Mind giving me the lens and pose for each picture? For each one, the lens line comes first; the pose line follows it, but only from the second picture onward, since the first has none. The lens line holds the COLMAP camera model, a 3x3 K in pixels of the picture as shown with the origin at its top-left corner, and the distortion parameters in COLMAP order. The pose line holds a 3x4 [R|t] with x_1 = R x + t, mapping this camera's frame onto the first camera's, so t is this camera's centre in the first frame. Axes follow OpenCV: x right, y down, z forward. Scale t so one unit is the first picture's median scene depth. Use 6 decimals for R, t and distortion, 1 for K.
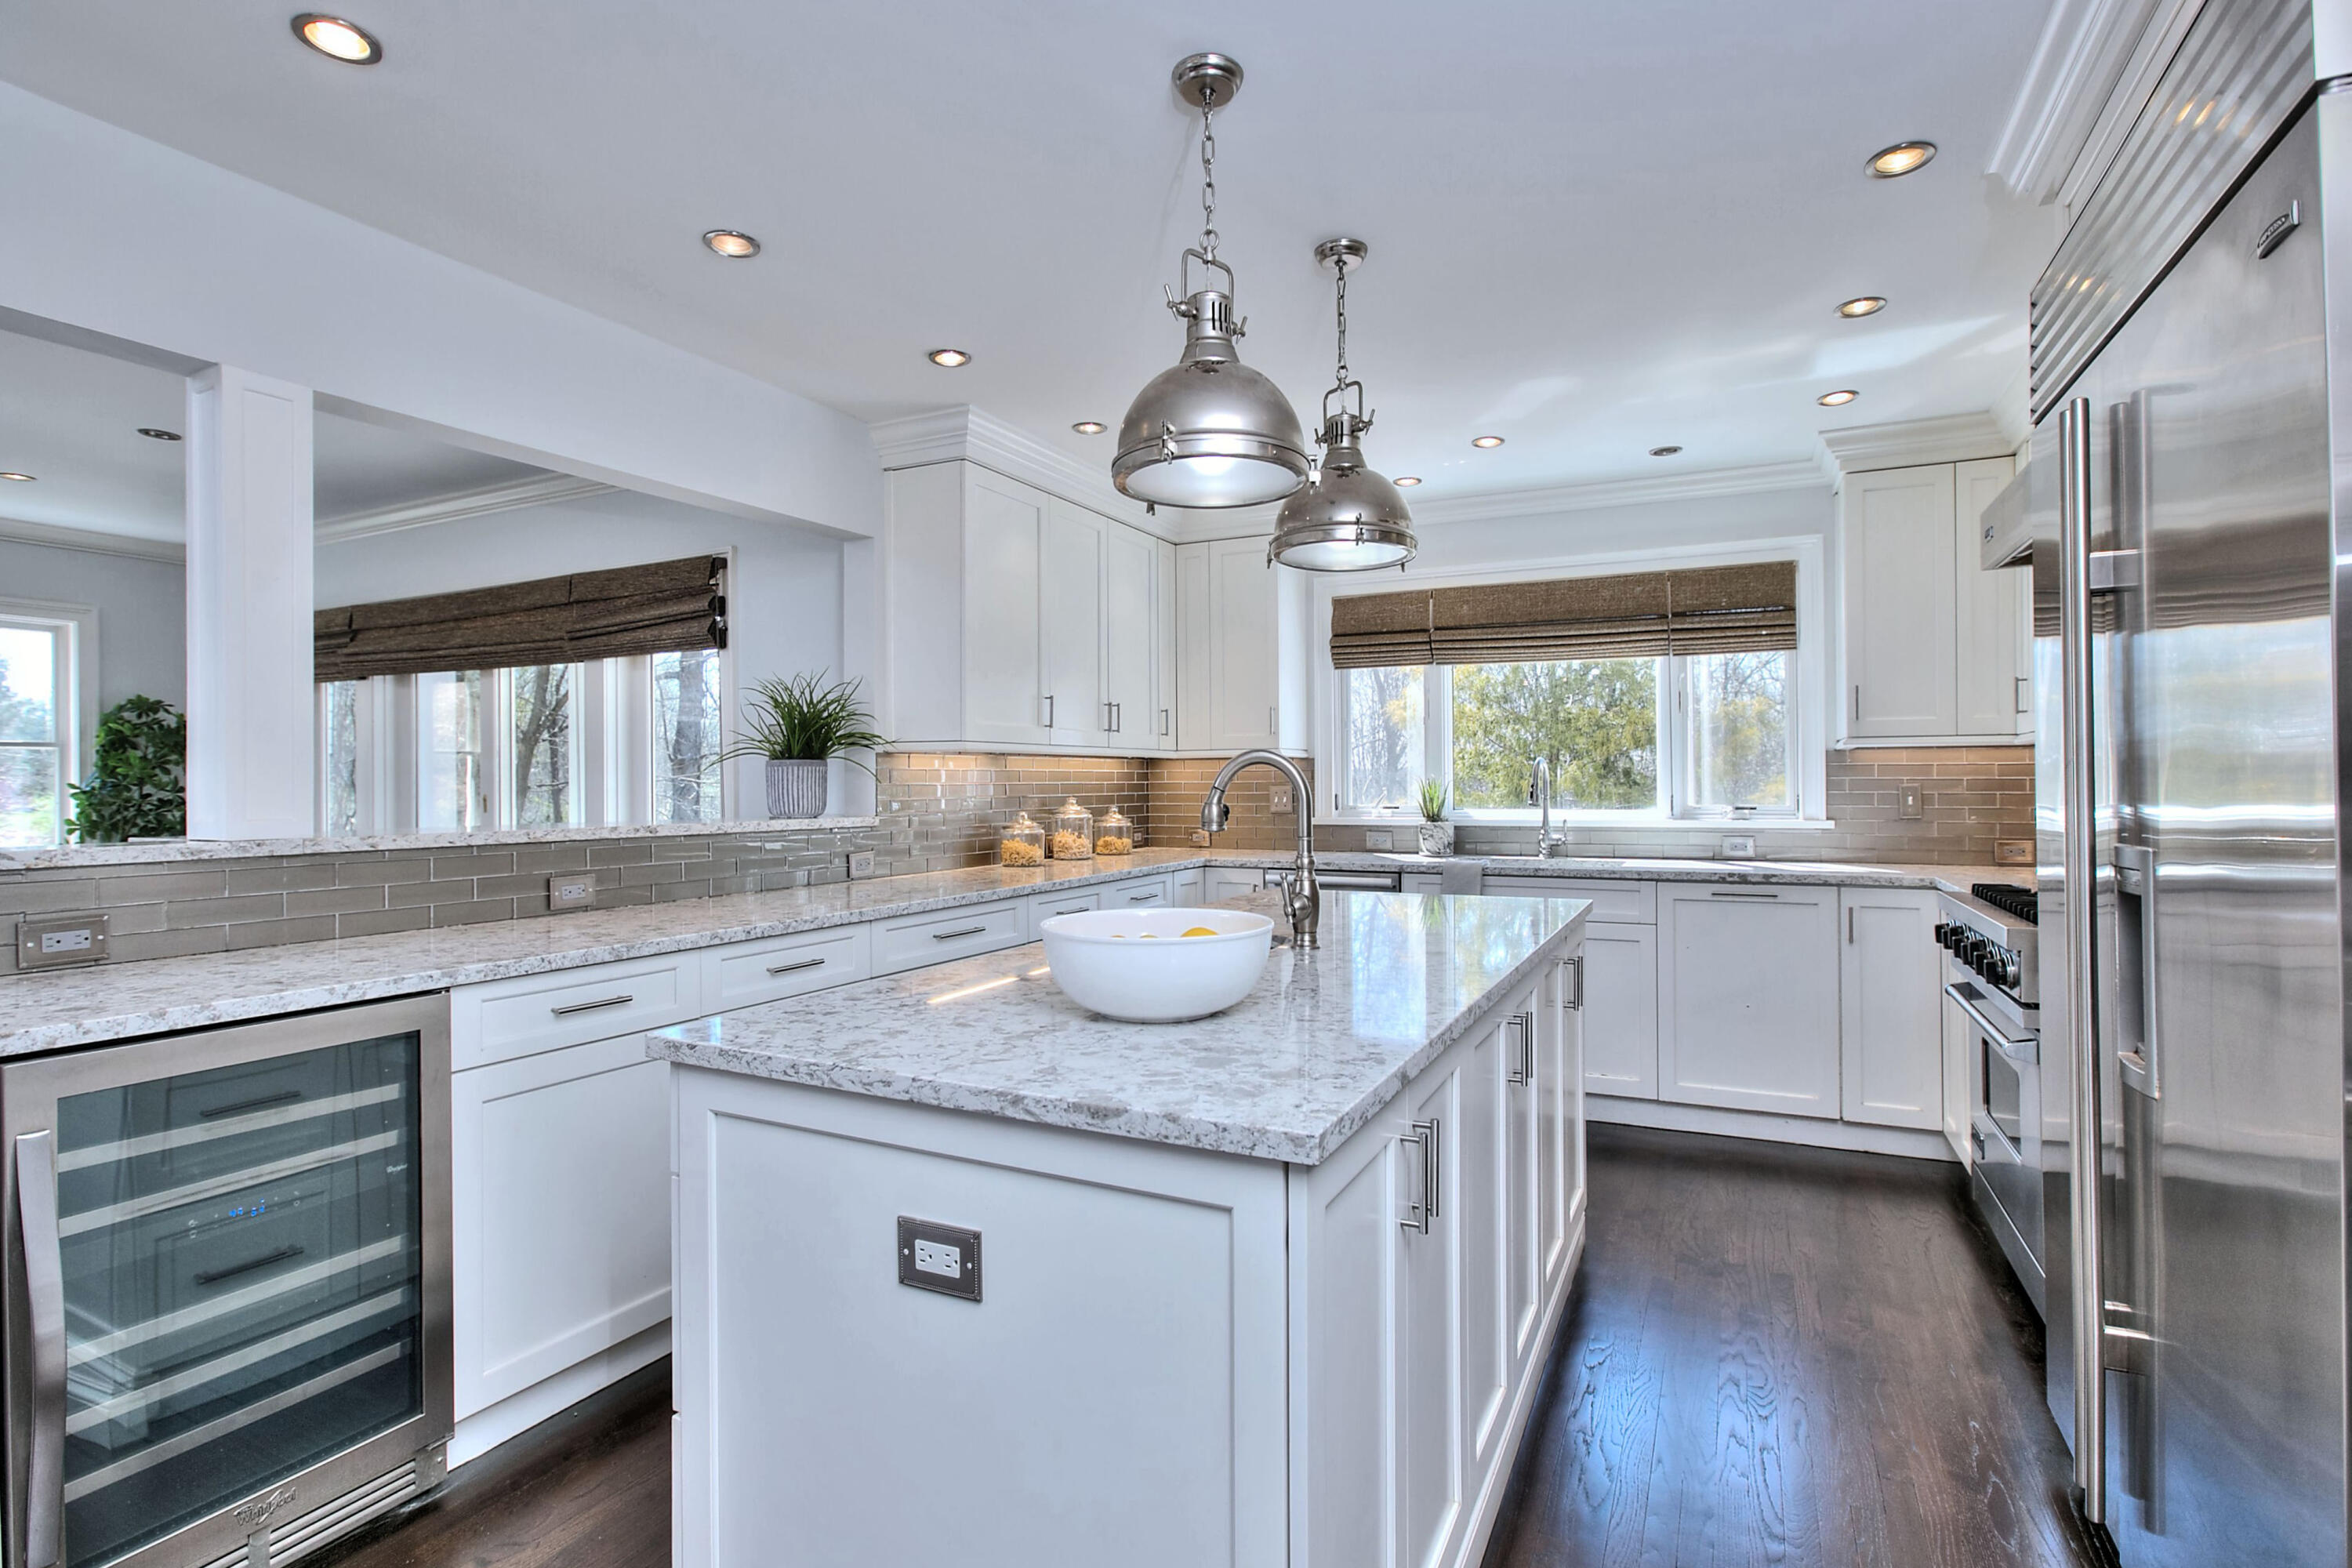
lens RADIAL K [[1225.0, 0, 1167.2], [0, 1225.0, 791.2], [0, 0, 1]] dist [-0.027168, 0.001504]
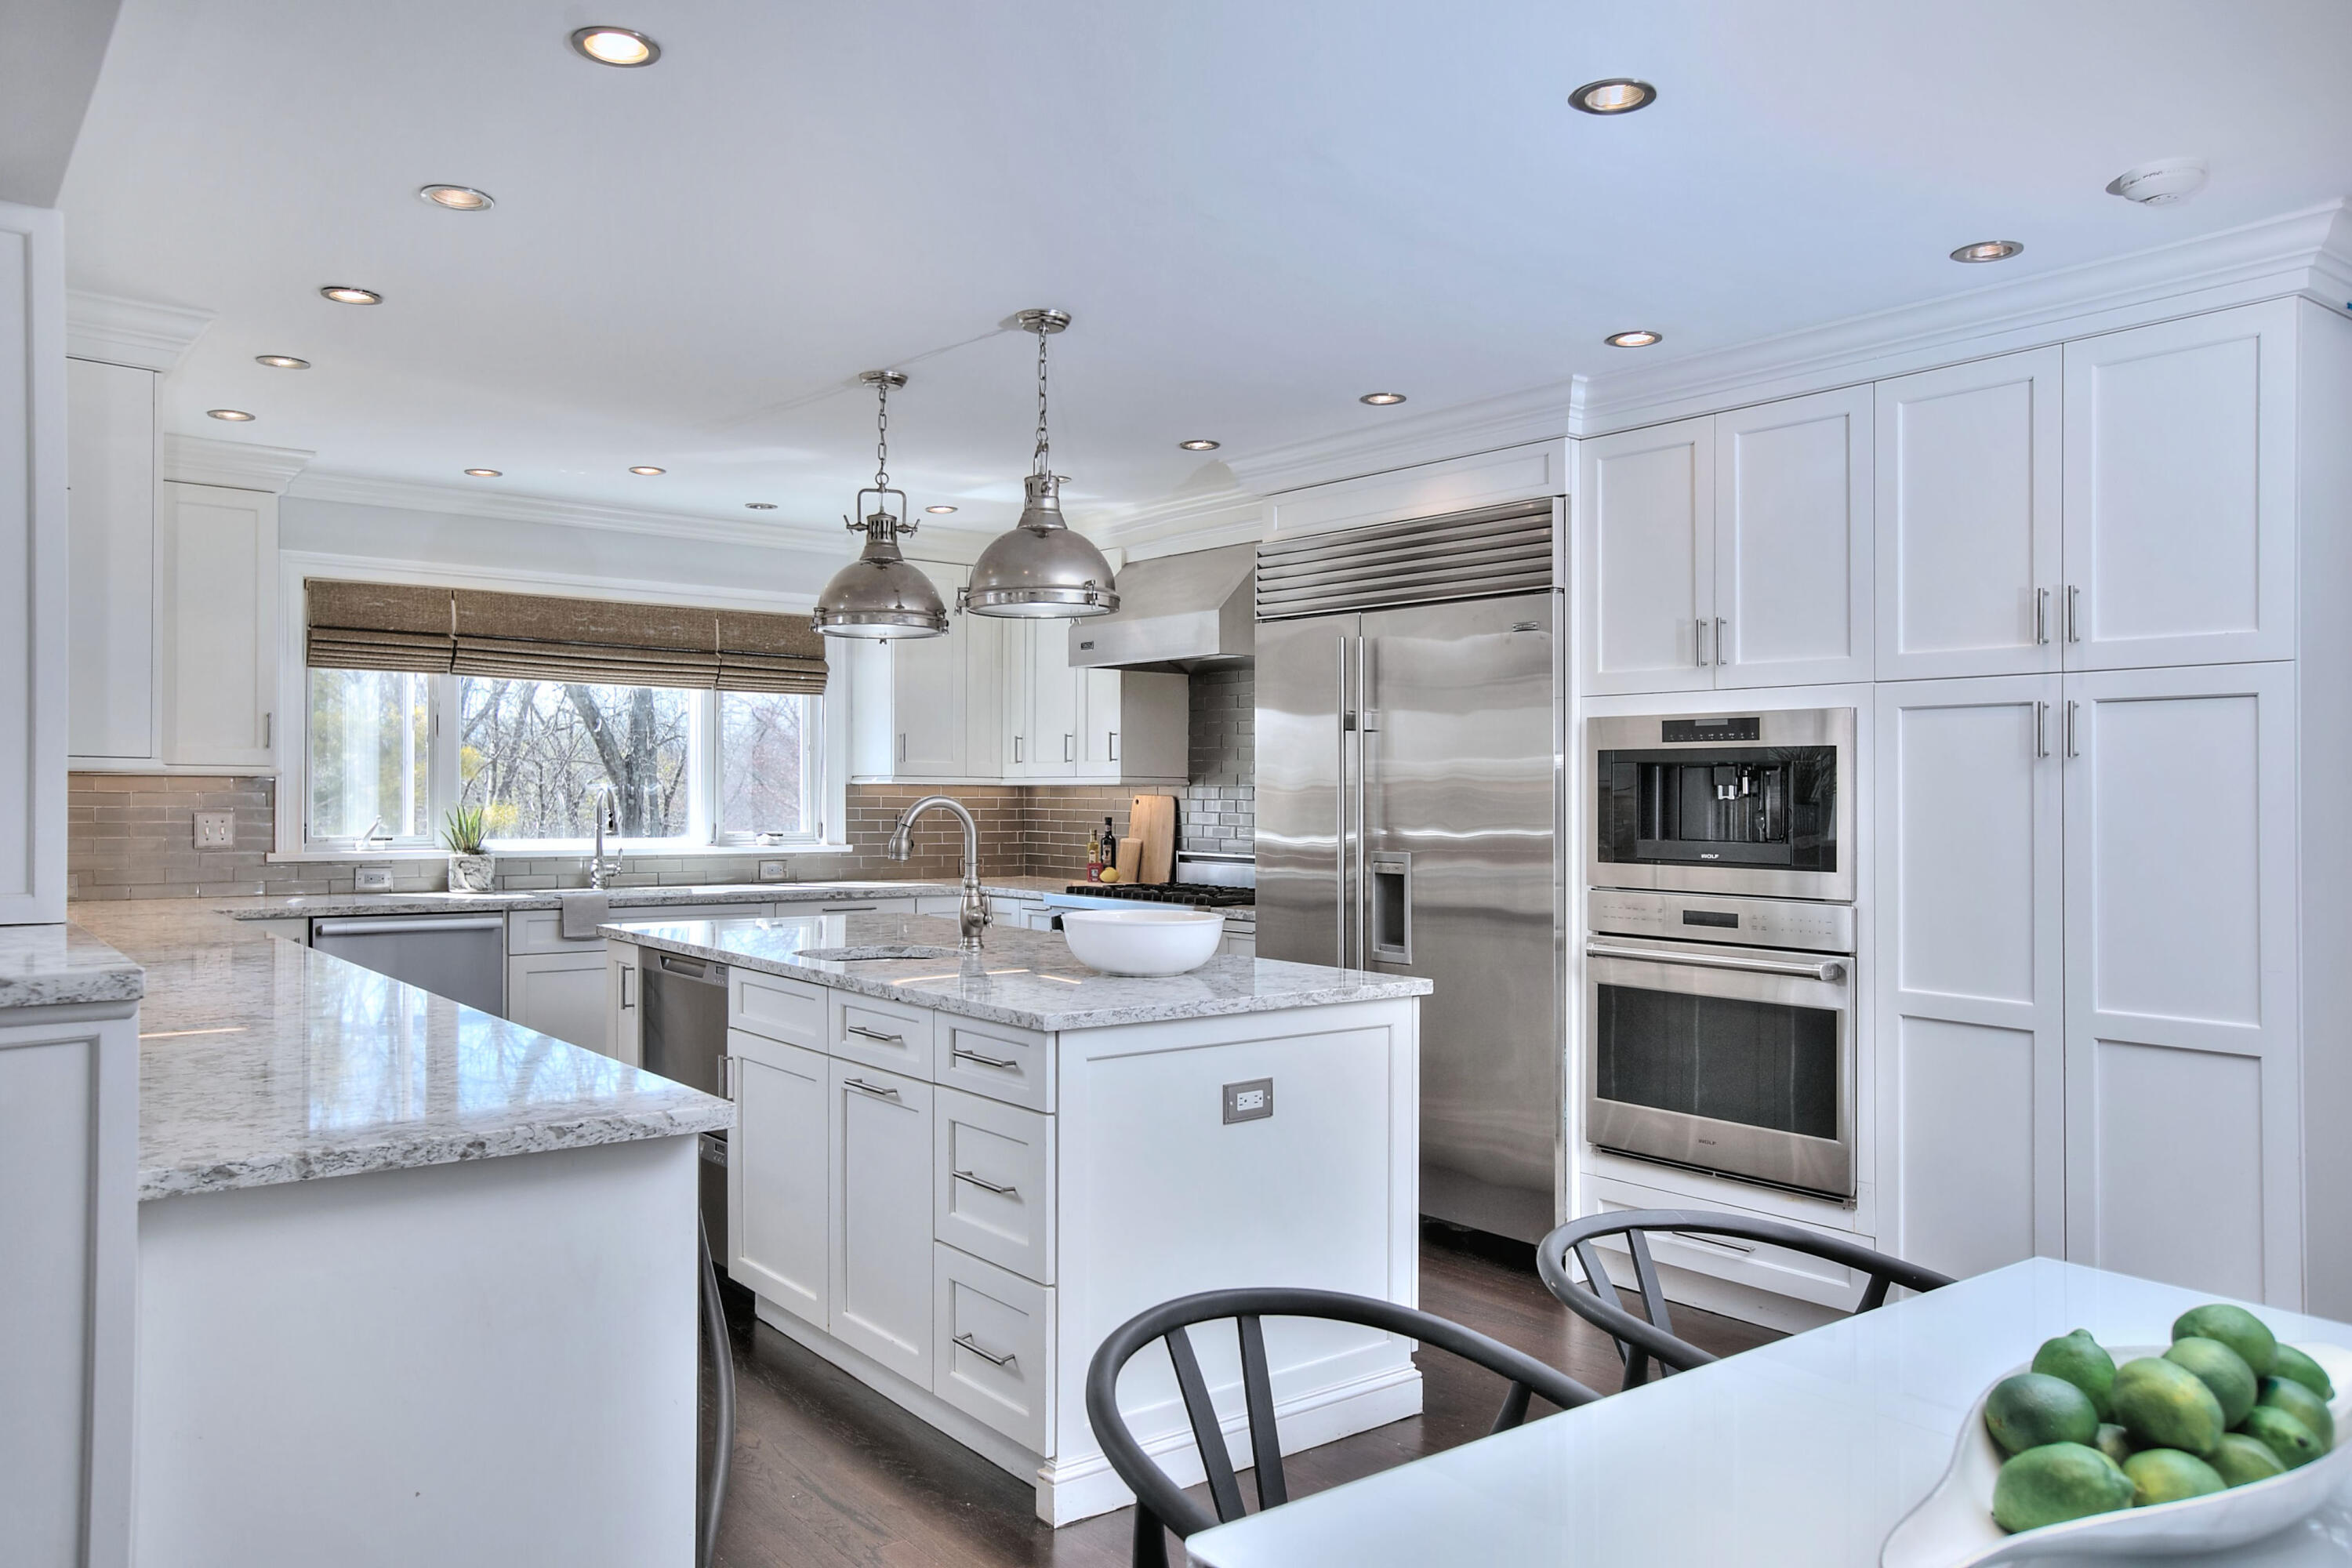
lens RADIAL K [[1775.5, 0, 1179.7], [0, 1775.5, 781.6], [0, 0, 1]] dist [-0.015161, -0.002993]
pose [[0.416464, 0.011354, 0.909081, -0.862398], [-0.002891, 0.999934, -0.011164, -0.017766], [-0.909148, 0.002021, 0.416469, 0.003428]]
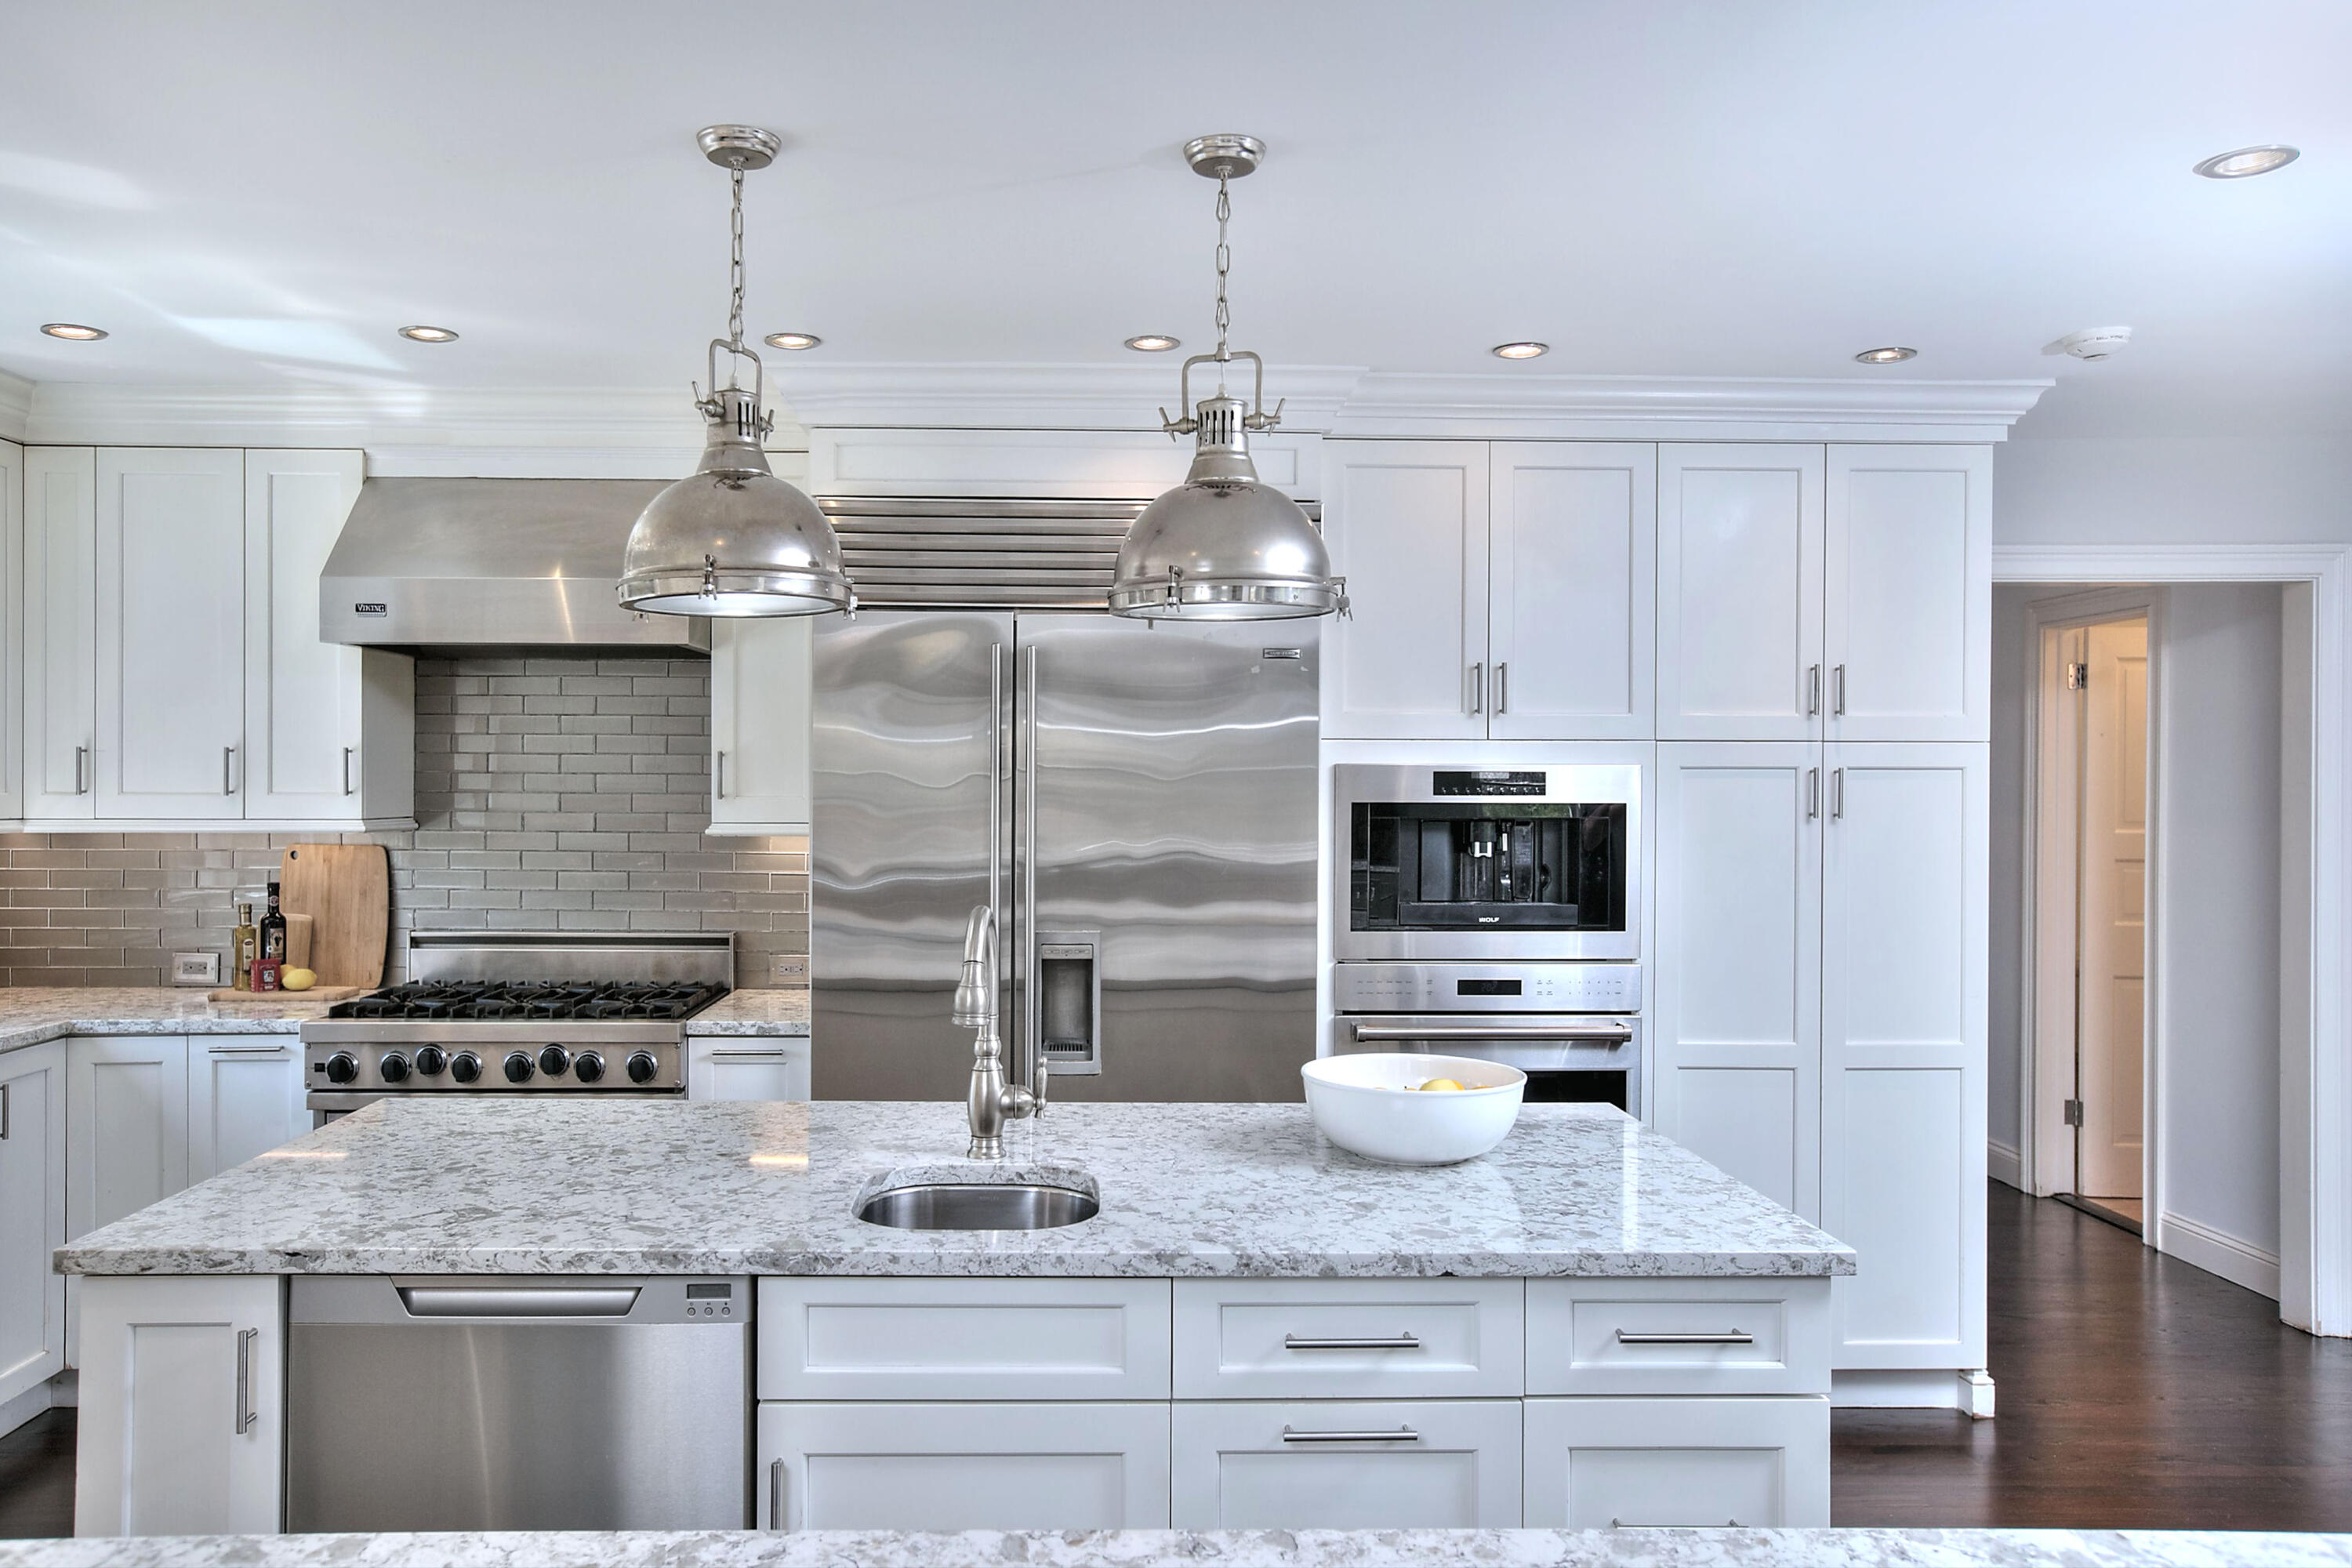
lens RADIAL K [[1775.5, 0, 1087.1], [0, 1775.5, 768.5], [0, 0, 1]] dist [-0.015161, -0.002993]
pose [[-0.512979, 0.006386, 0.858377, -0.500441], [-0.004139, 0.999942, -0.009913, -0.058990], [-0.858391, -0.008638, -0.512923, 0.852401]]
